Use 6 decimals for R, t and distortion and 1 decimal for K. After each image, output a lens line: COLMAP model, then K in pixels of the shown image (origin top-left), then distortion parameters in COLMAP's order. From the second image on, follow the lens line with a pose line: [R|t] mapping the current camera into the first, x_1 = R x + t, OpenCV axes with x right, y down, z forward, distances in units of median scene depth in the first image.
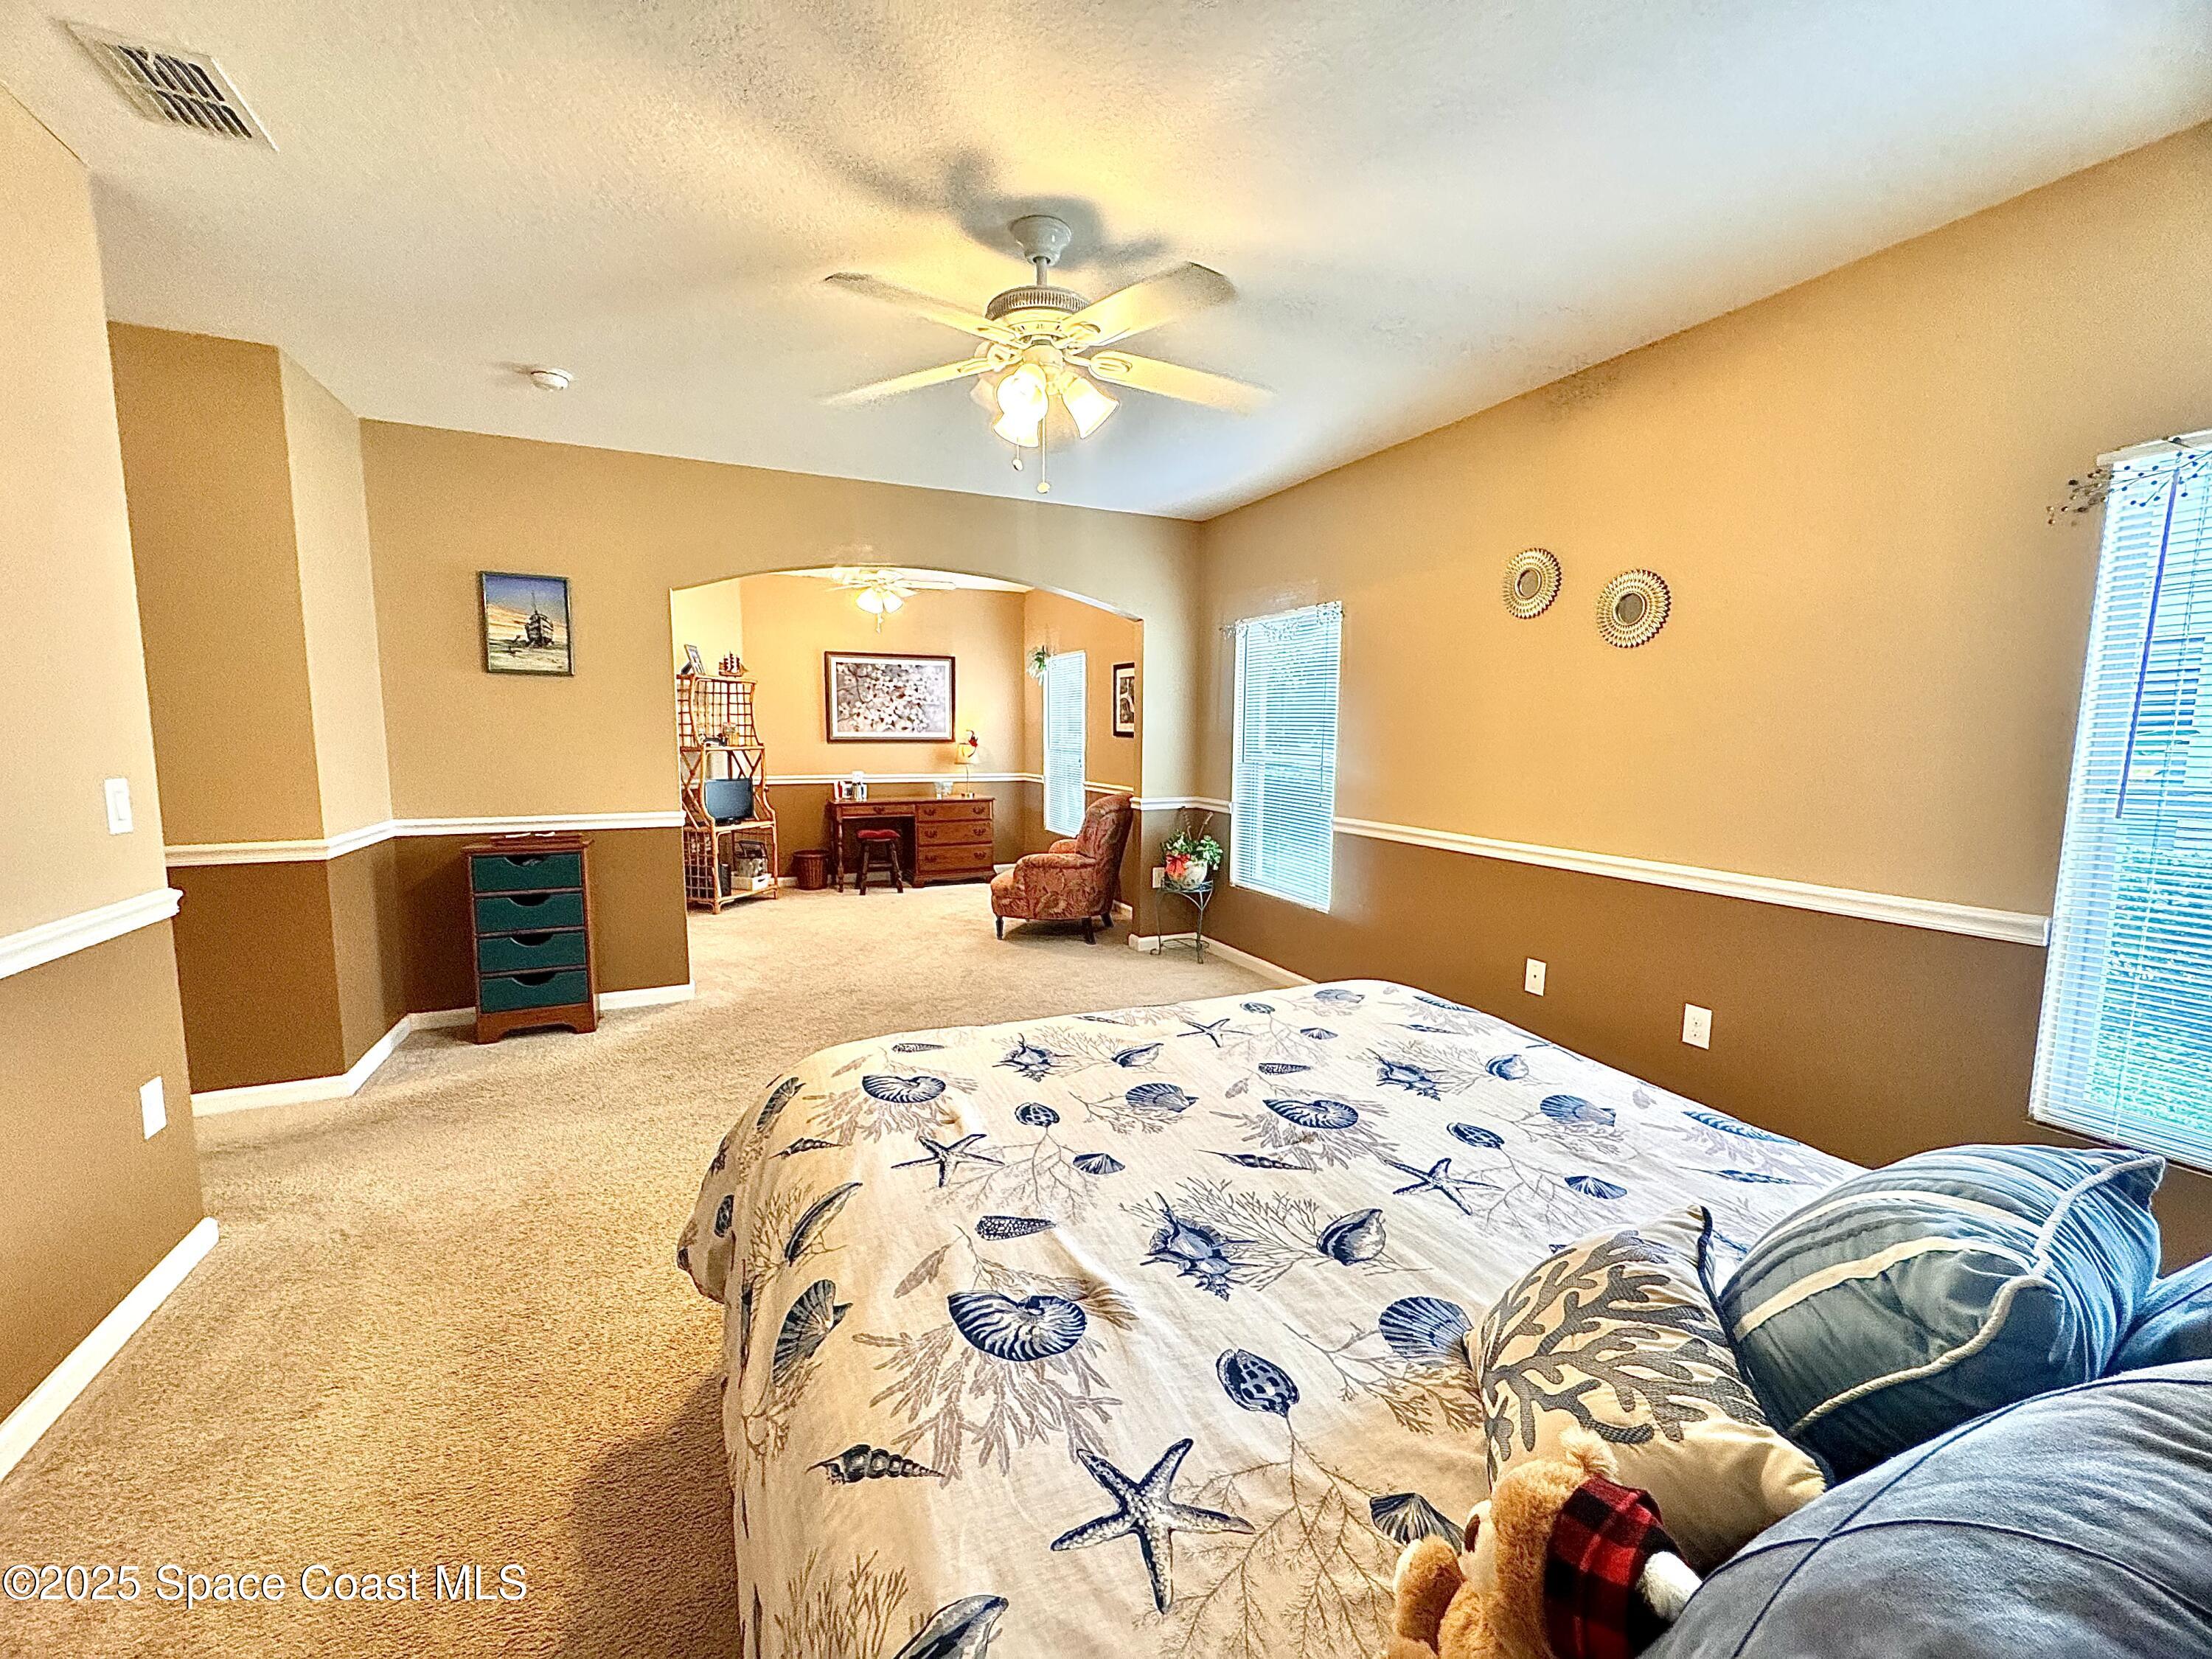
lens RADIAL K [[884.0, 0, 1106.0], [0, 884.0, 829.5], [0, 0, 1]] dist [-0.002189, 0.000197]
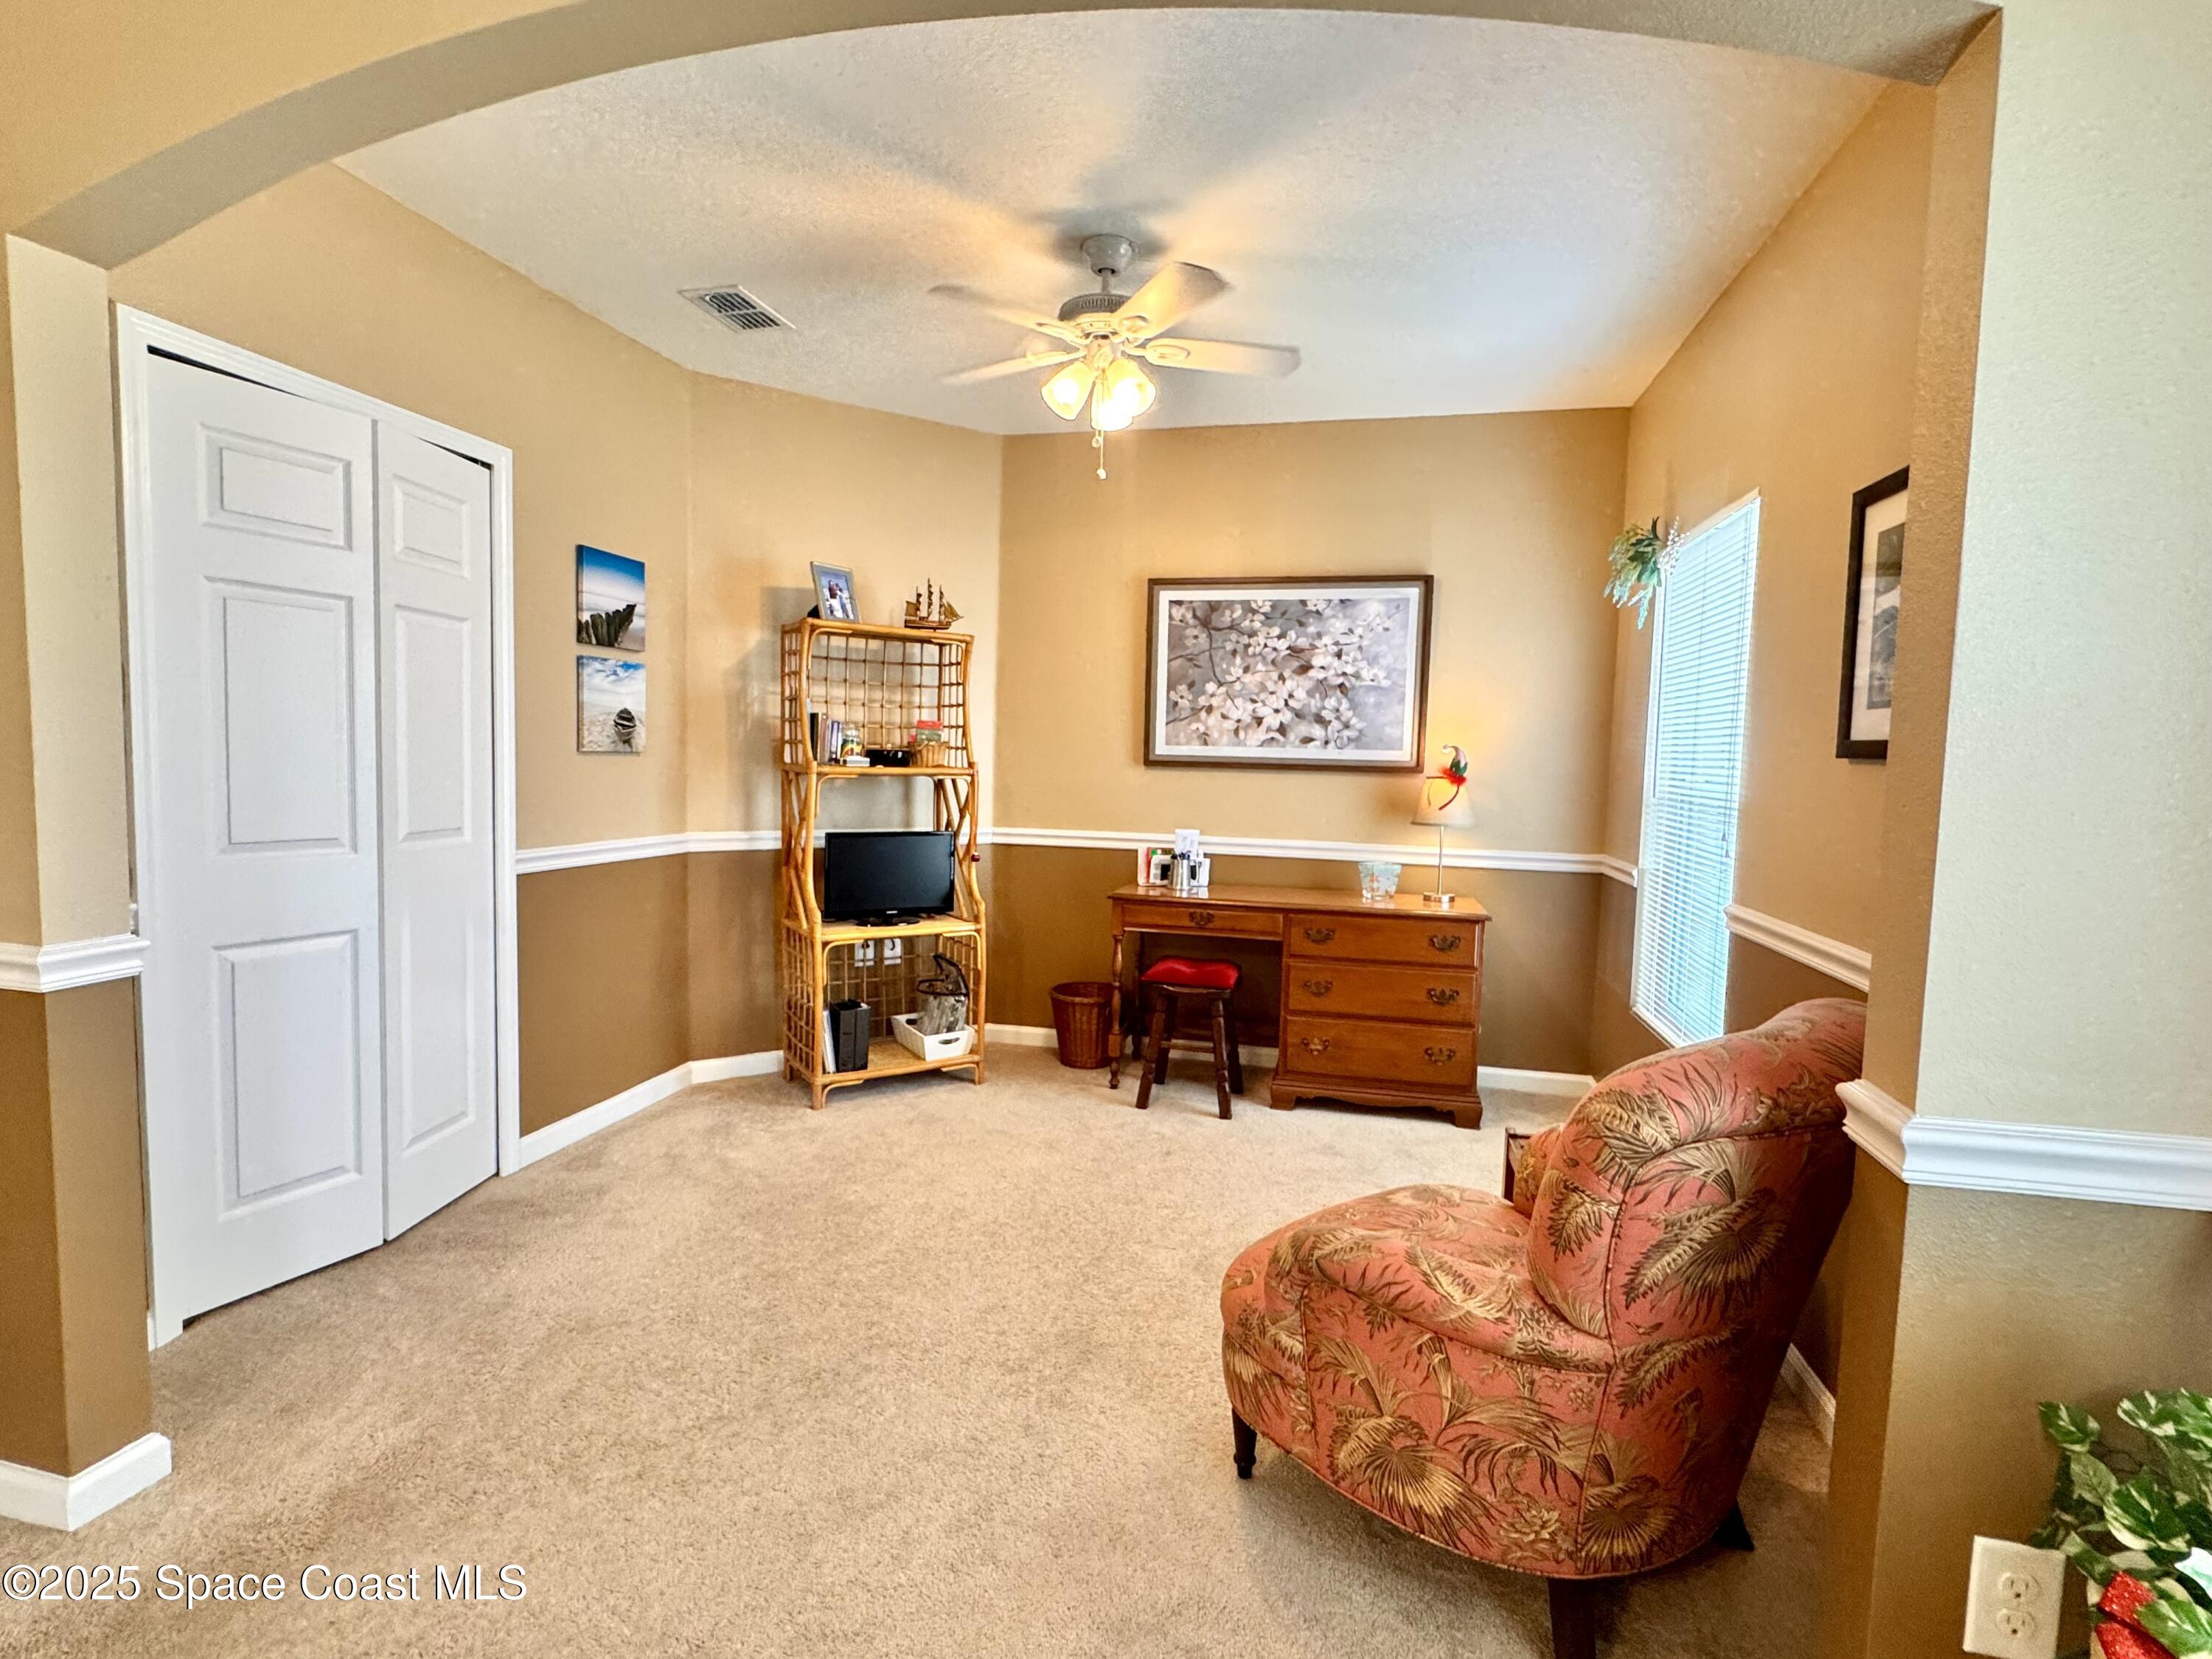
lens RADIAL K [[1048.6, 0, 1107.2], [0, 1048.6, 815.9], [0, 0, 1]] dist [0.003648, 0.000811]
pose [[0.779365, 0.052934, -0.624330, 0.031458], [-0.089826, 0.995572, -0.027722, -0.052591], [0.620098, 0.077687, 0.780669, 0.531439]]
